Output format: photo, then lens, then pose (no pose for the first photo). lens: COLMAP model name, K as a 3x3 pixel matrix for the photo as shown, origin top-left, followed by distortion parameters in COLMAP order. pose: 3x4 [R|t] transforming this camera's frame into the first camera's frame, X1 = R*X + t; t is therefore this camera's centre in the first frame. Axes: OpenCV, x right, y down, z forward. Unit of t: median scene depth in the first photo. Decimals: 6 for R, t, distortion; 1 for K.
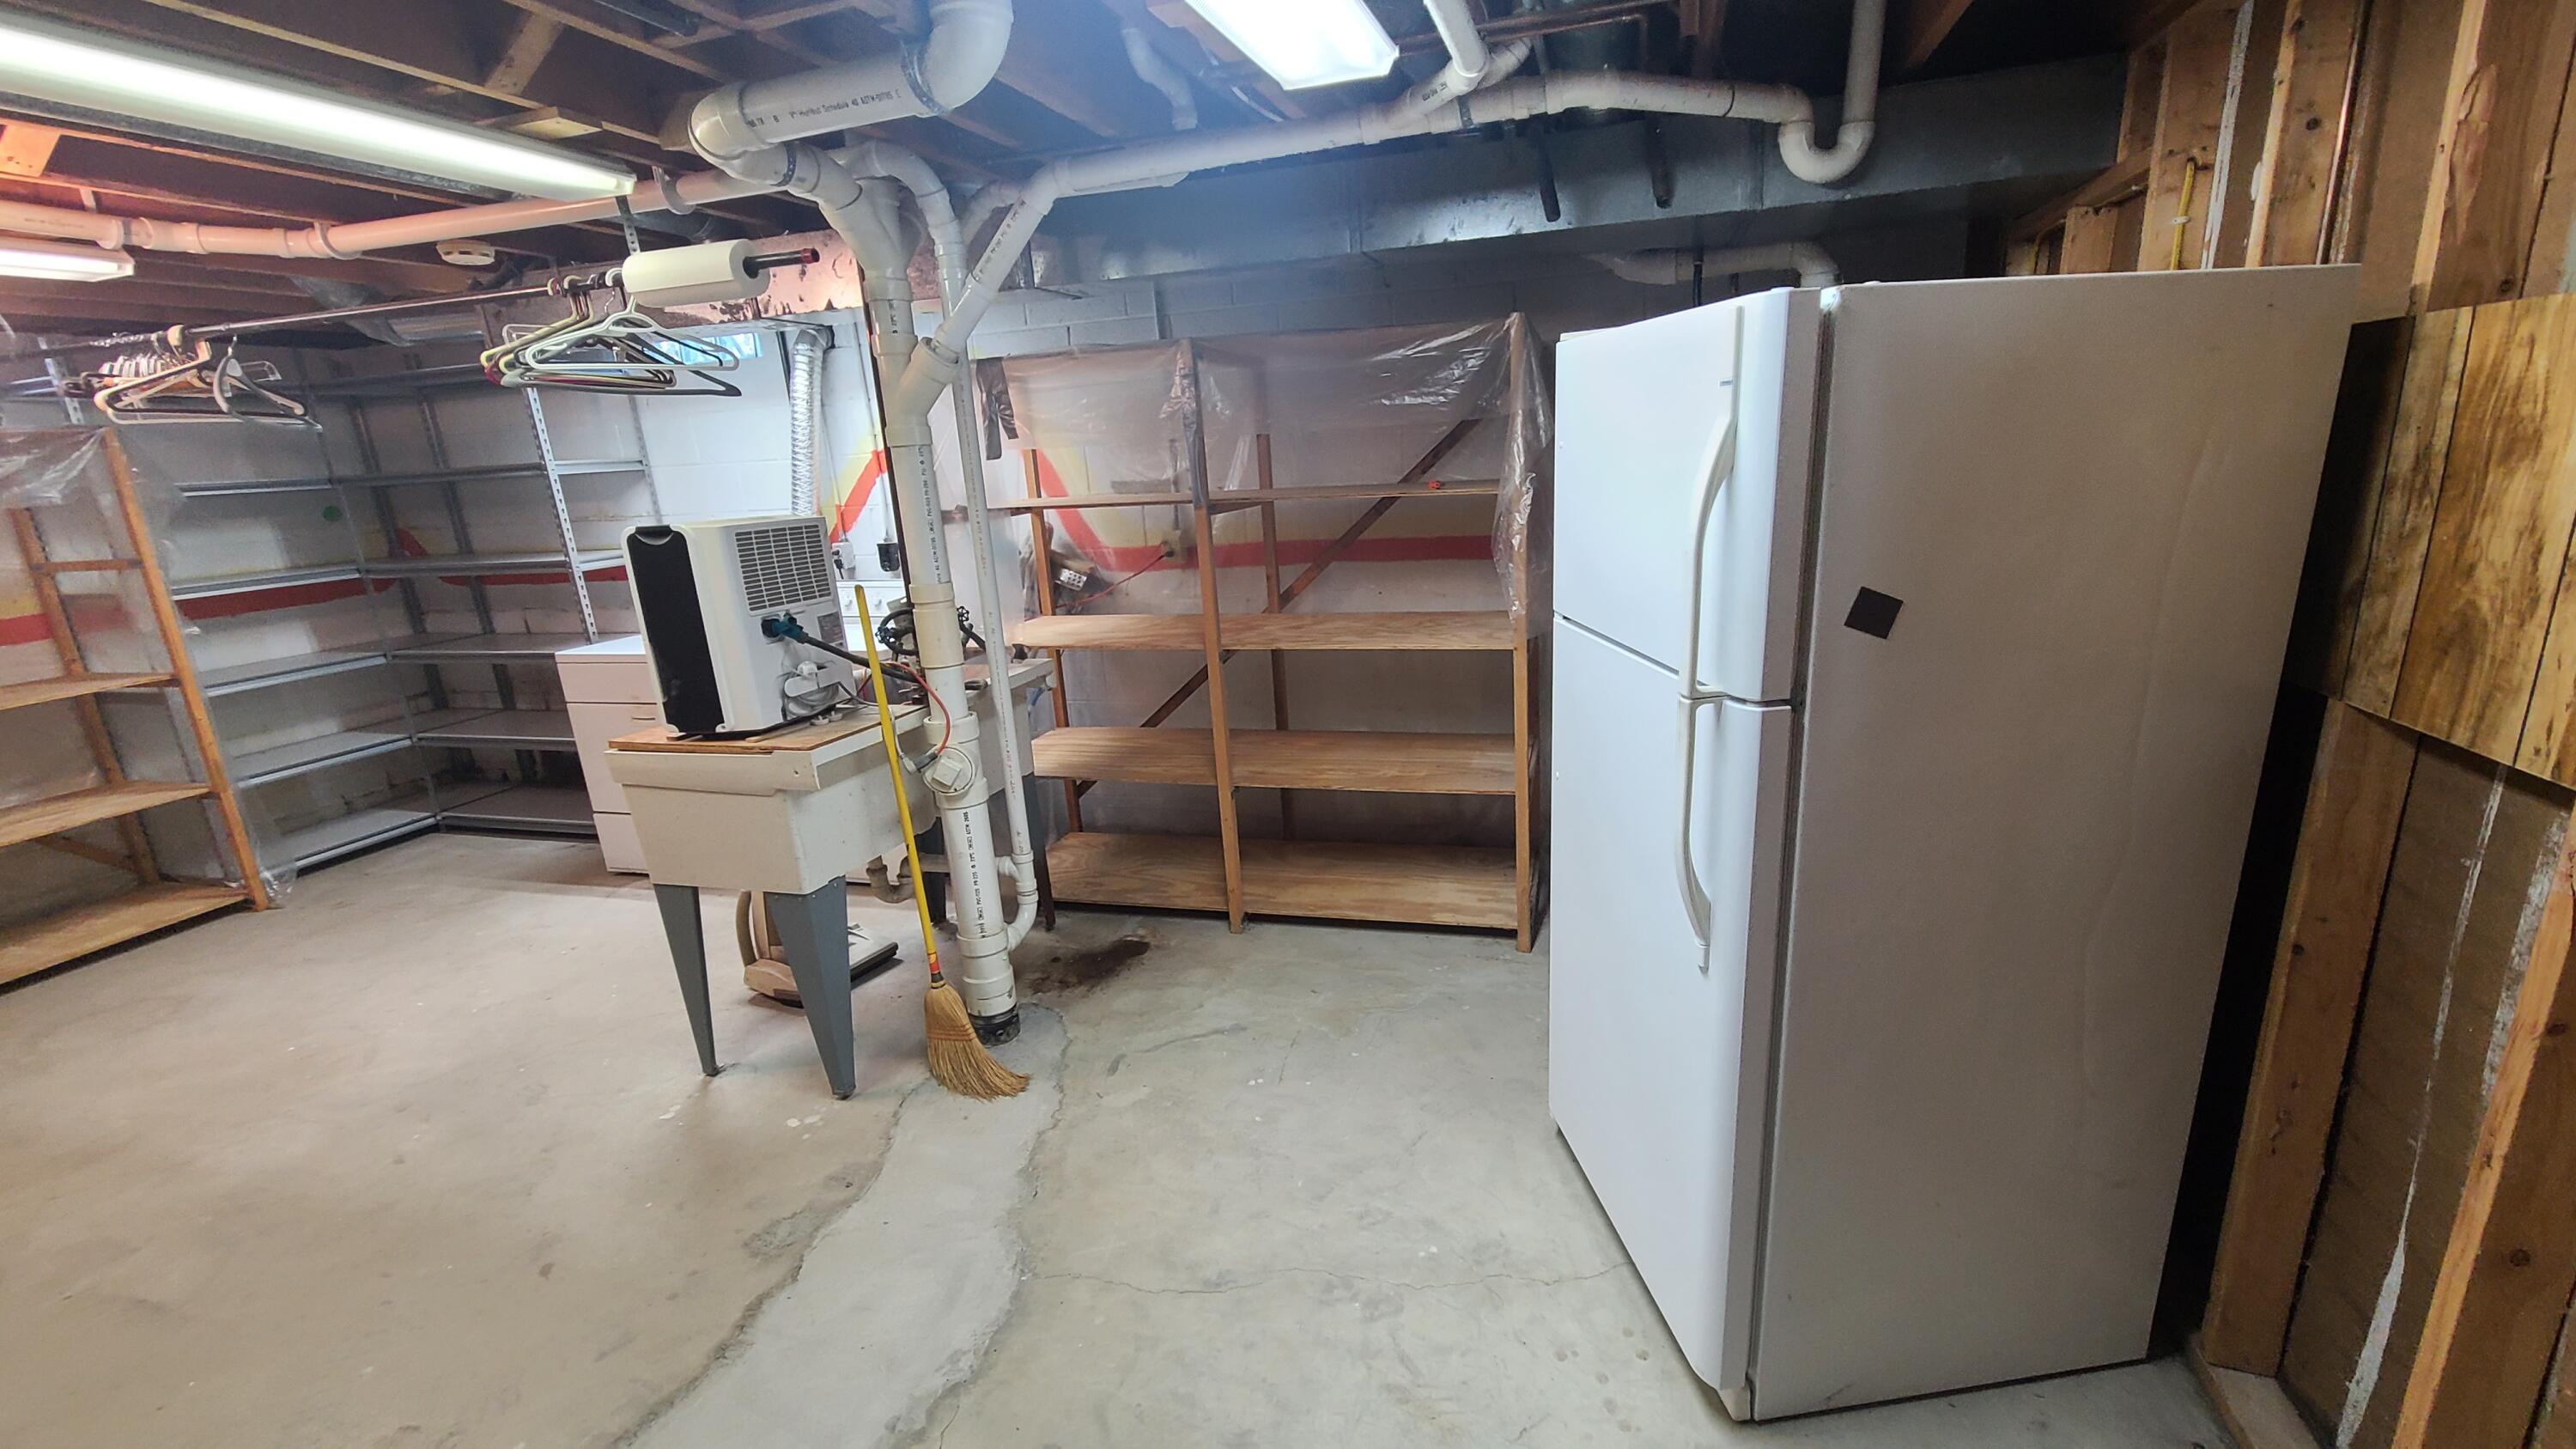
lens RADIAL K [[1047.8, 0, 1323.8], [0, 1047.8, 733.9], [0, 0, 1]] dist [0.008702, -0.006269]
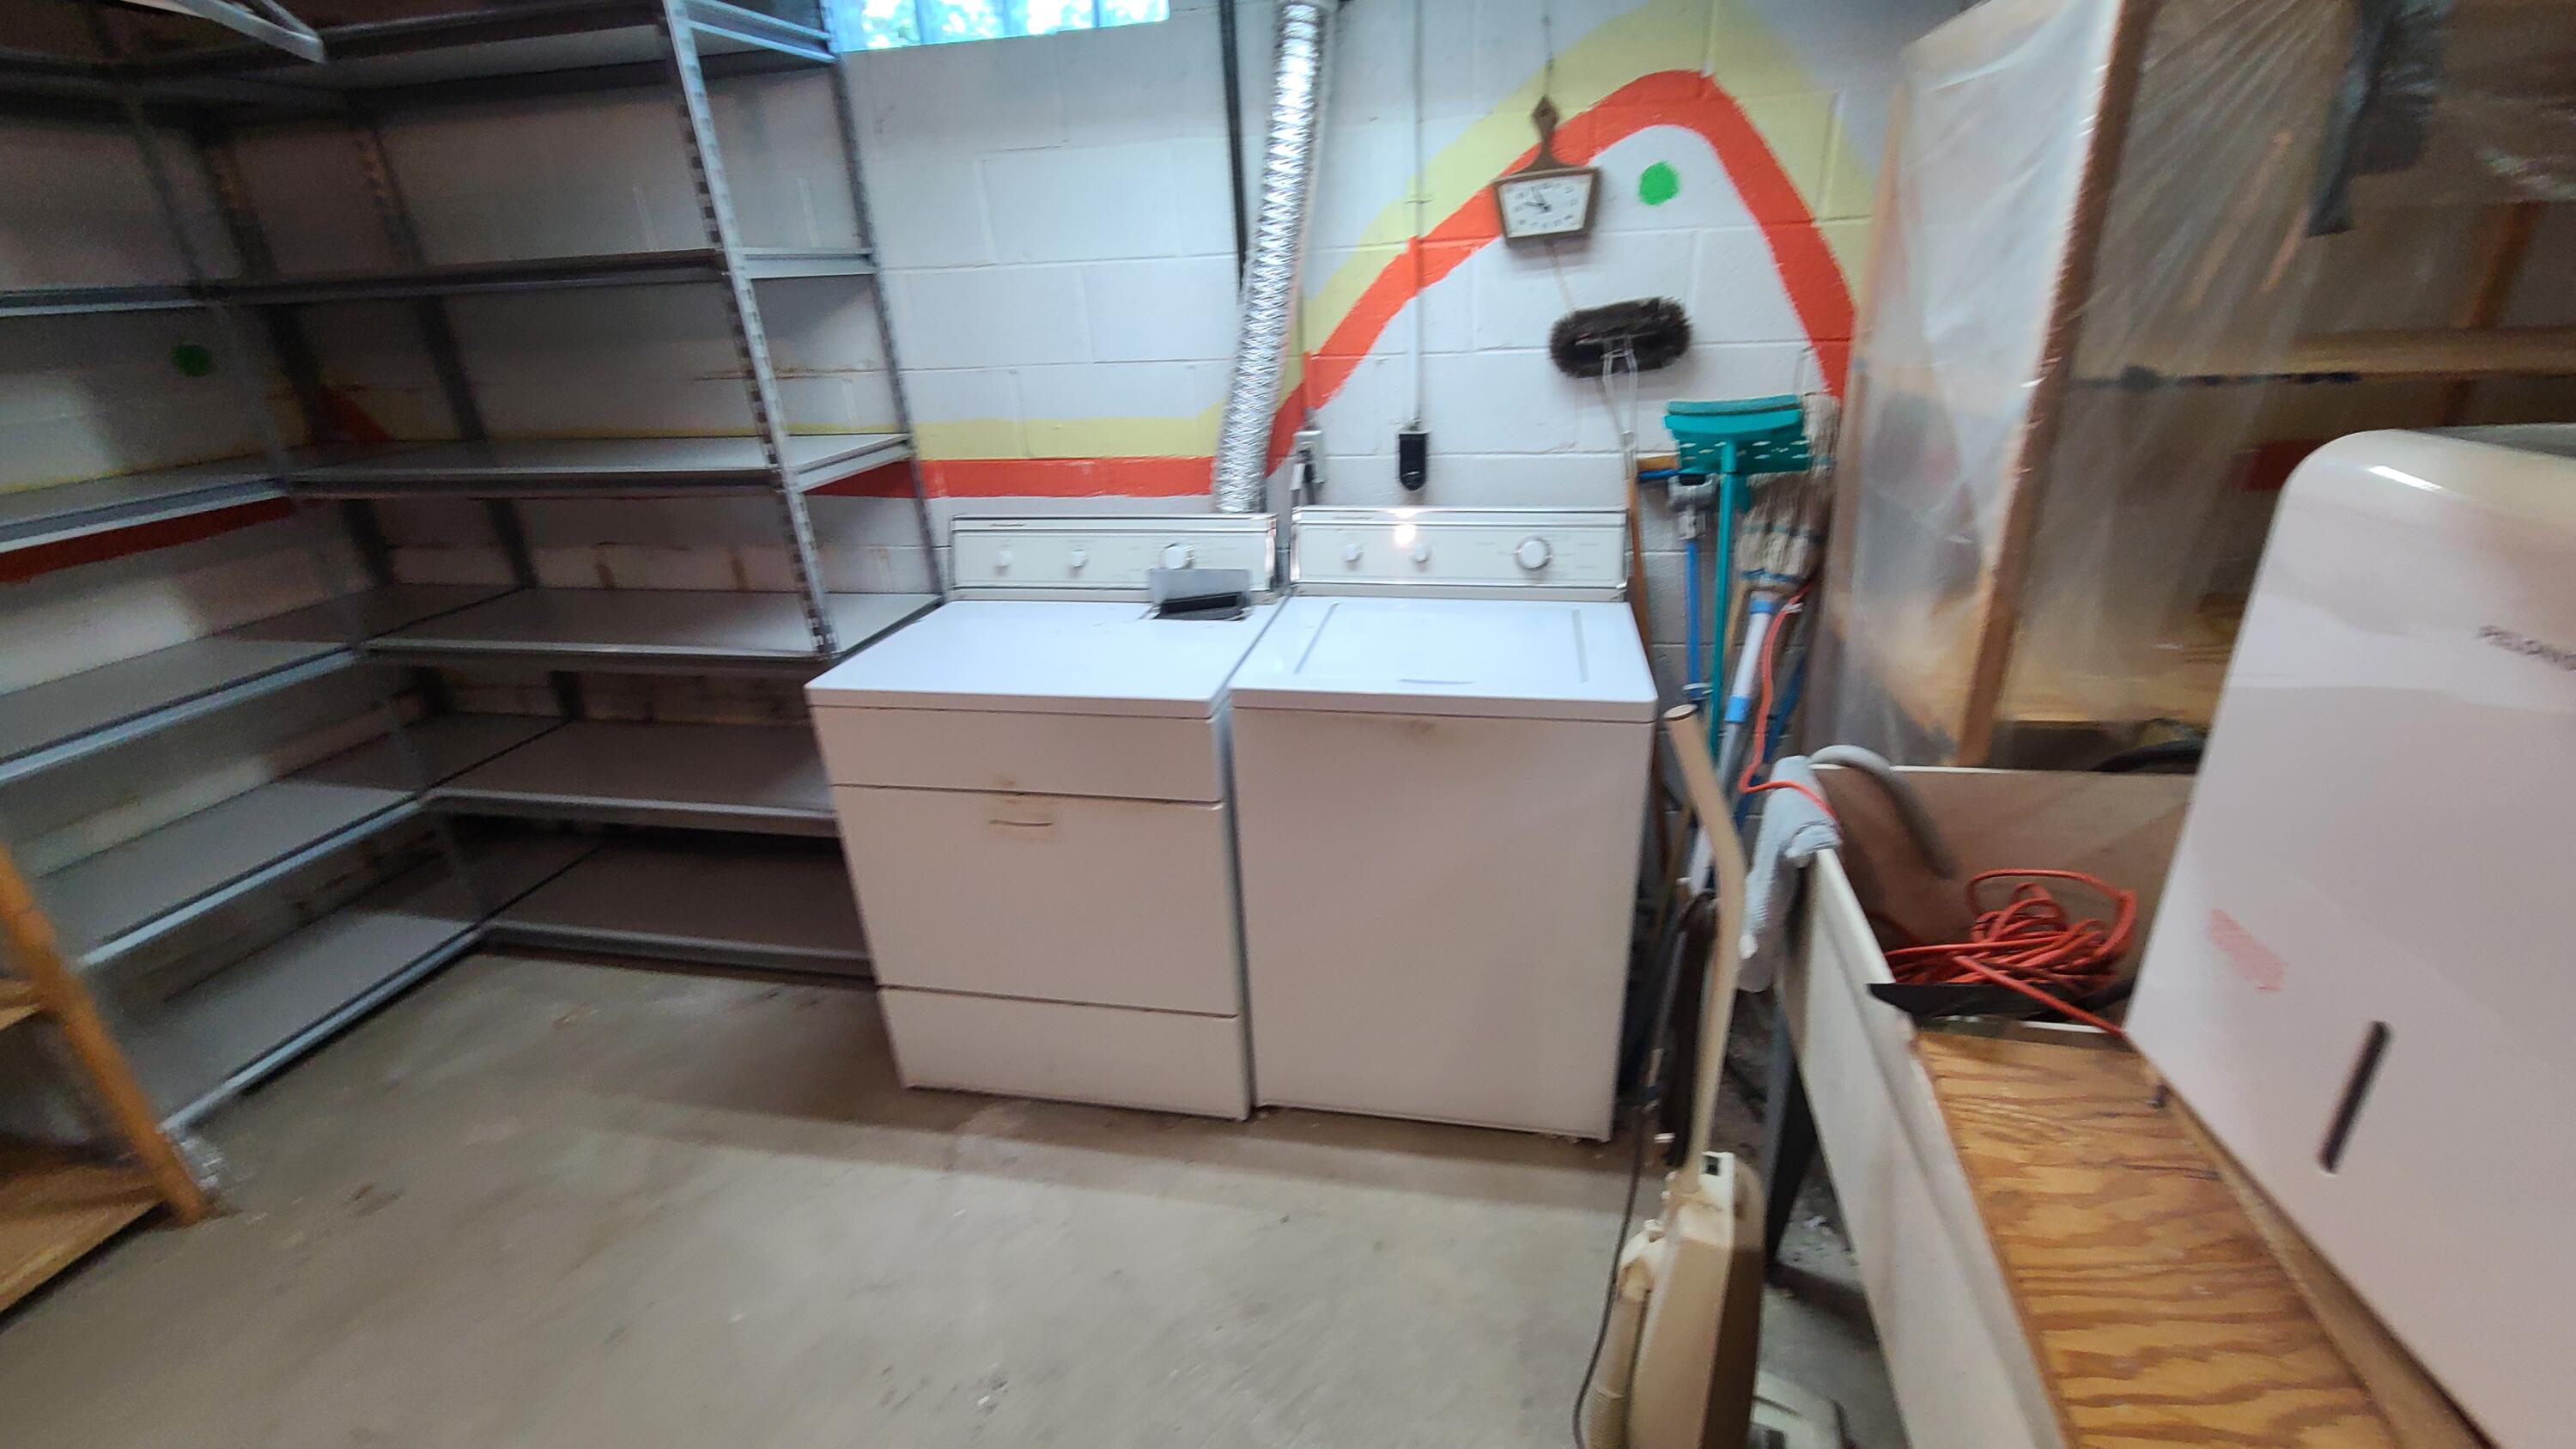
lens RADIAL K [[1047.8, 0, 1323.8], [0, 1047.8, 733.9], [0, 0, 1]] dist [0.008702, -0.006269]
pose [[0.996340, -0.021118, 0.082826, -0.472847], [0.009568, 0.990463, 0.137447, -0.100992], [-0.084938, -0.136151, 0.987040, 0.455226]]
